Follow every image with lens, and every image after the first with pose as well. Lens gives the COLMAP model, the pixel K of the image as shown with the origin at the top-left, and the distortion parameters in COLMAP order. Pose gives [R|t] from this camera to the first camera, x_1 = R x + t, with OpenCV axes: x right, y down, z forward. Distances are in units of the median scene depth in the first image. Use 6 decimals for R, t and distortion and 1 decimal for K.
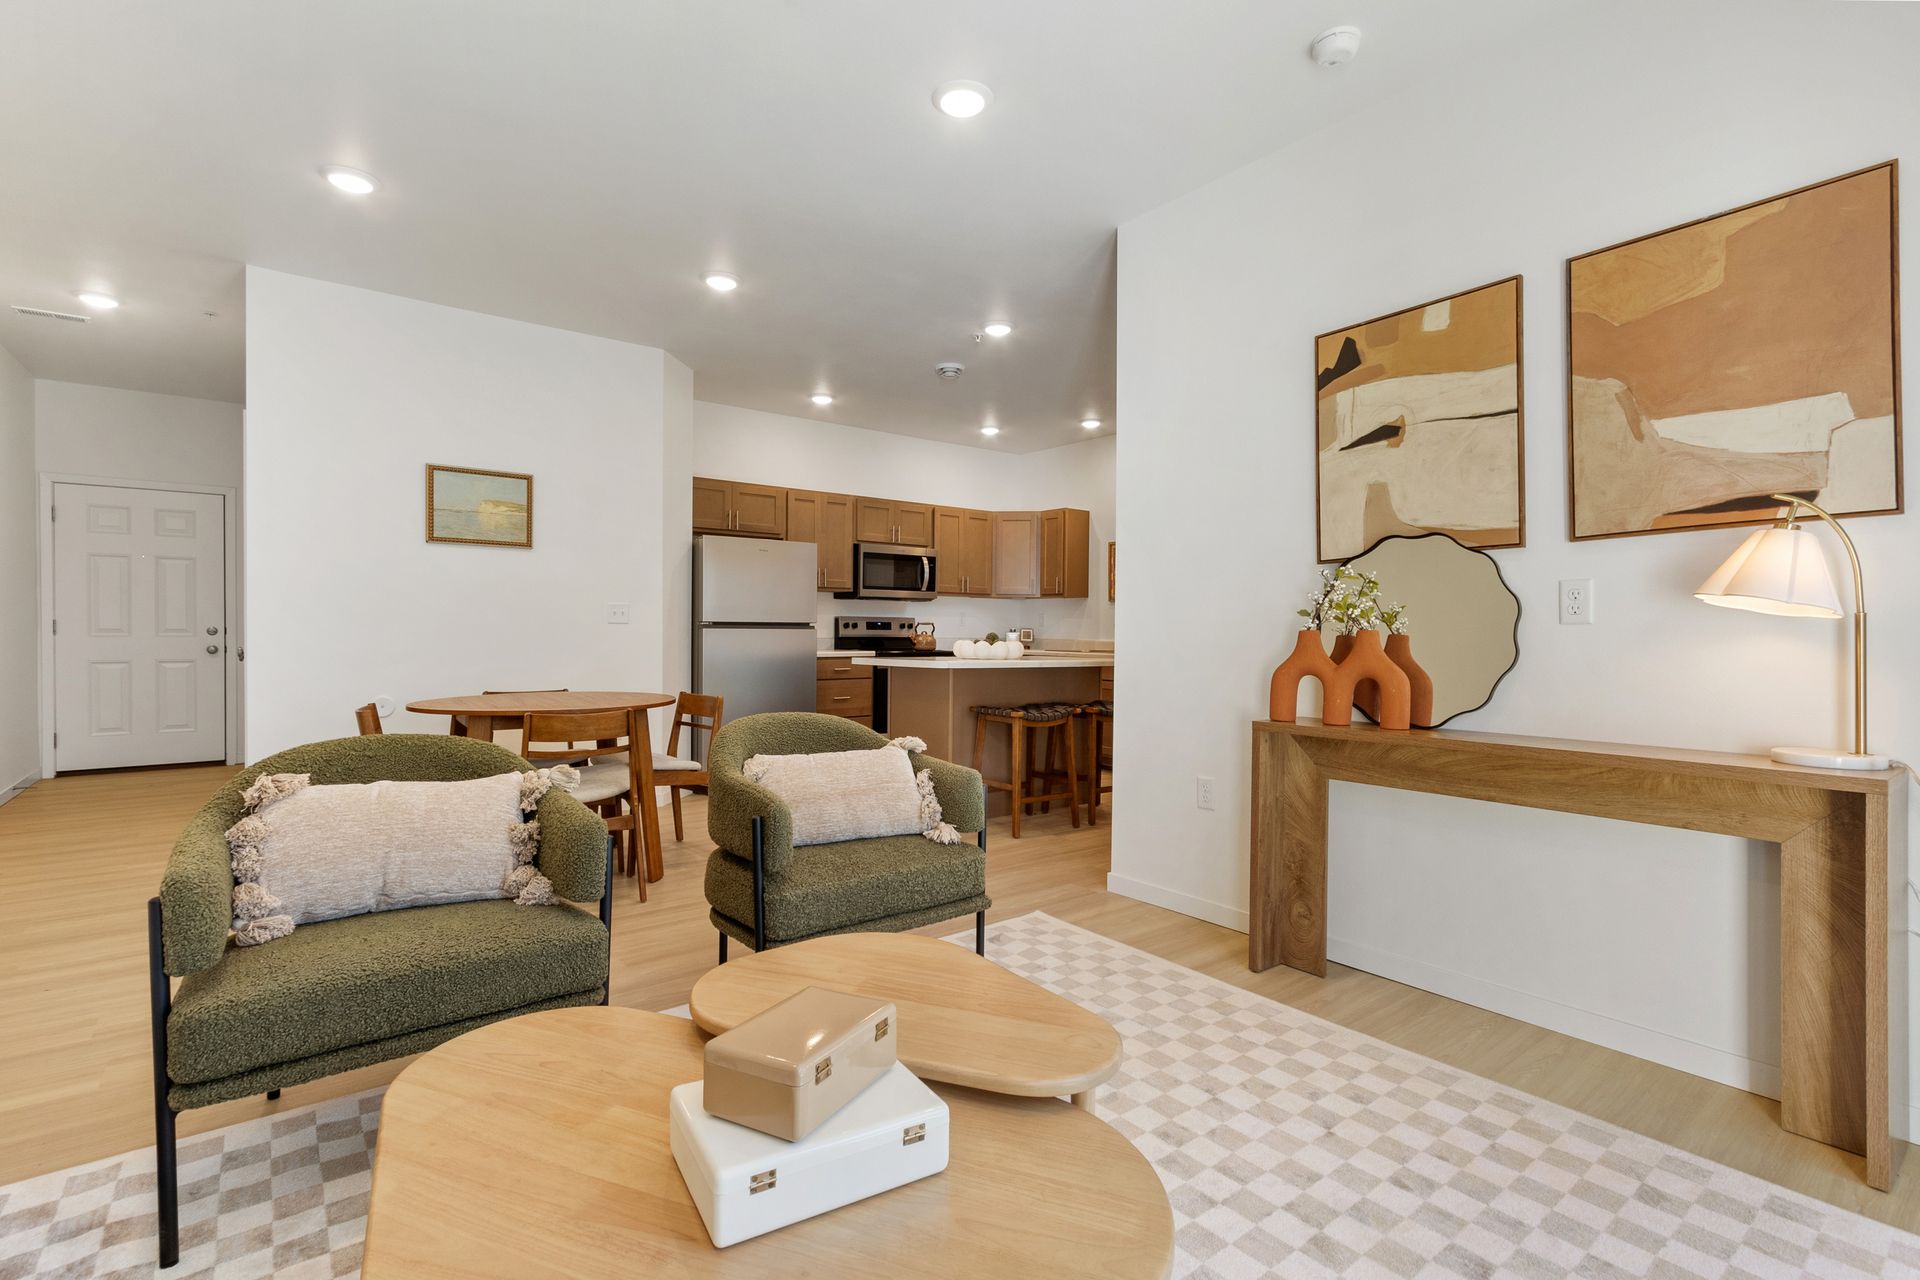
lens RADIAL K [[876.4, 0, 959.5], [0, 876.4, 635.0], [0, 0, 1]] dist [-0.000517, -0.000013]
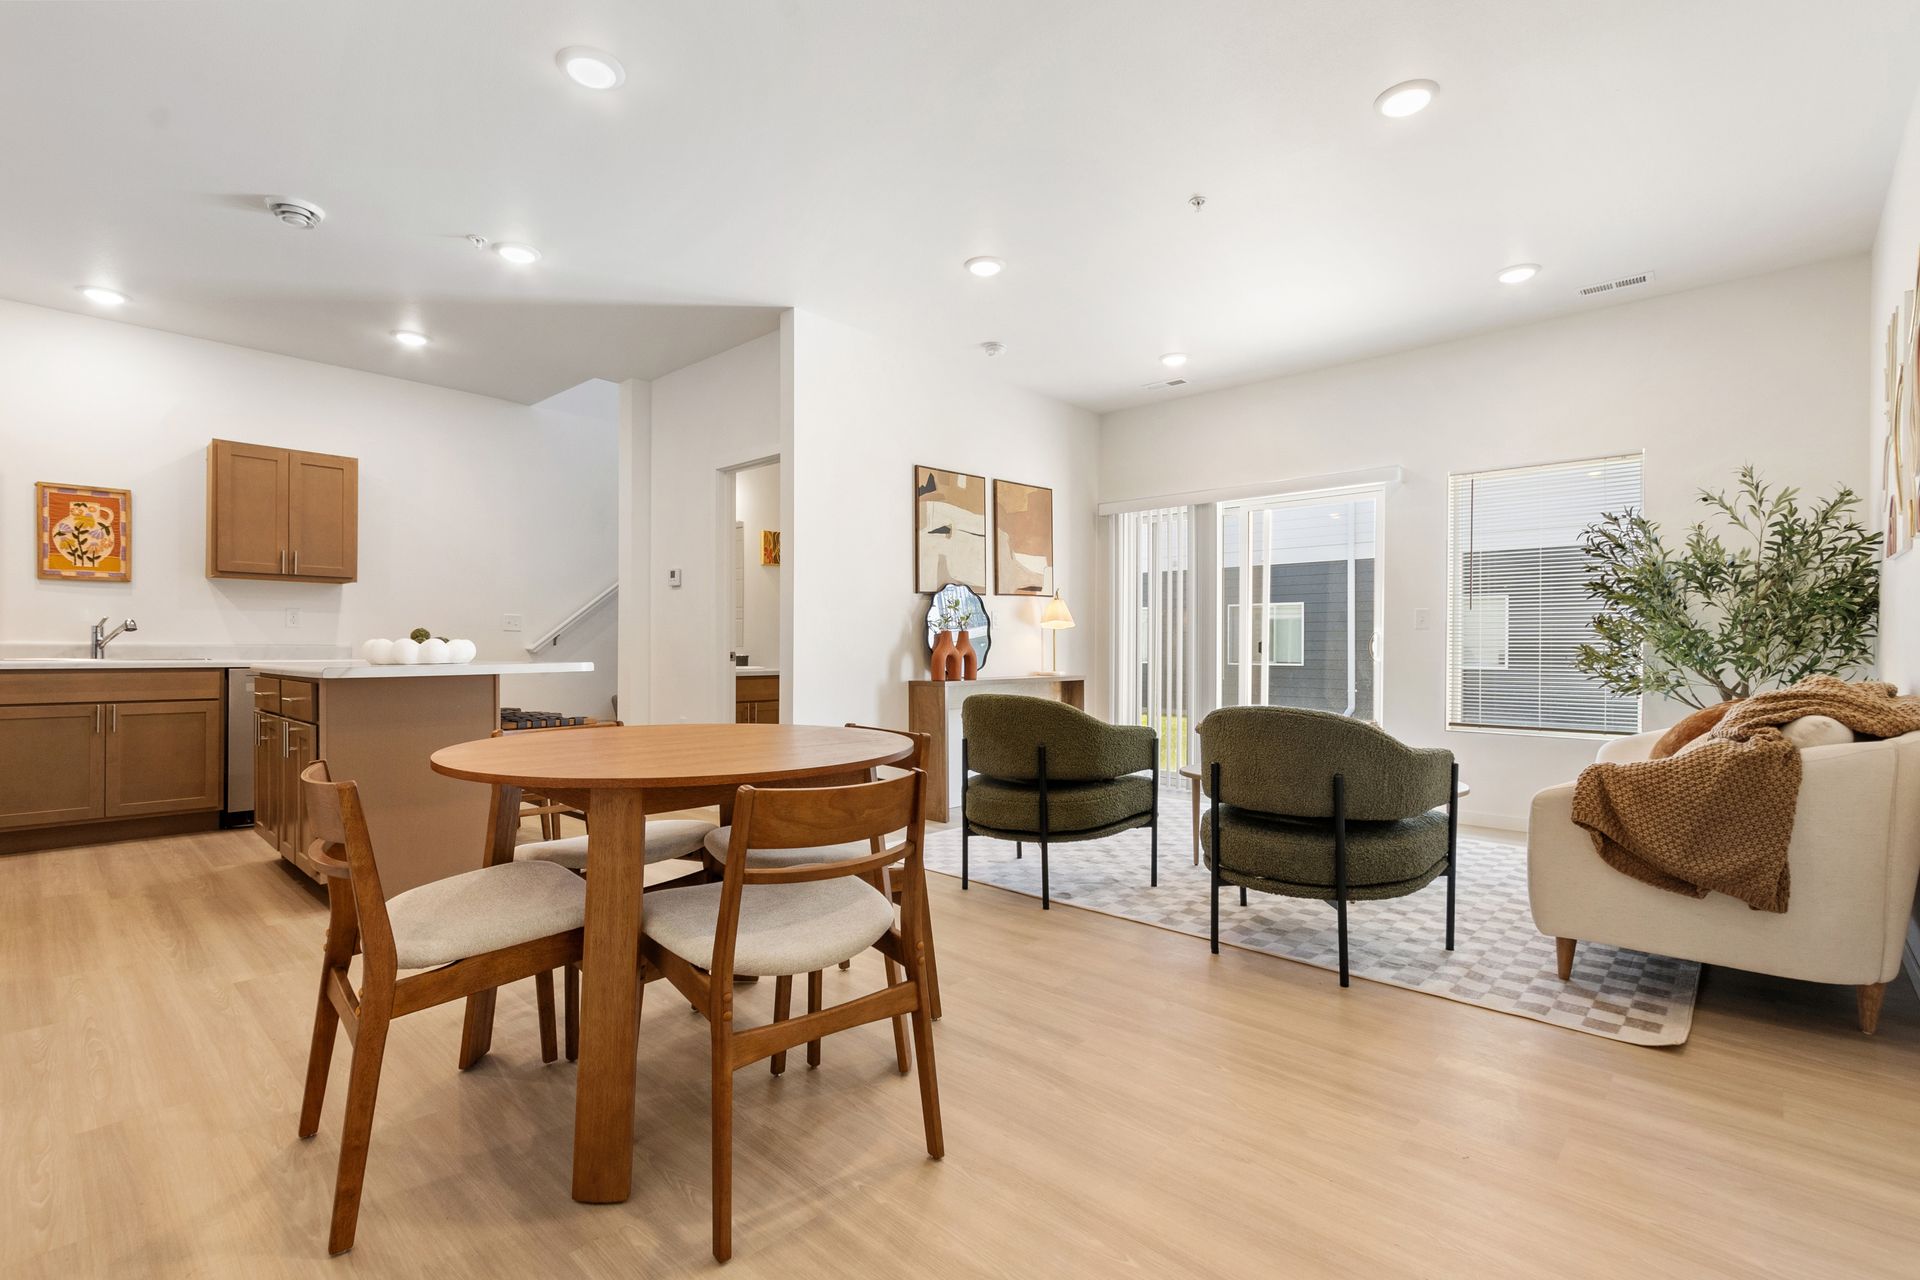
lens RADIAL K [[876.4, 0, 959.4], [0, 876.4, 644.9], [0, 0, 1]] dist [-0.000517, -0.000013]
pose [[-0.158326, -0.001509, 0.987386, -1.450454], [0.002452, 0.999995, 0.001922, 0.022197], [-0.987384, 0.002725, -0.158321, 1.276273]]
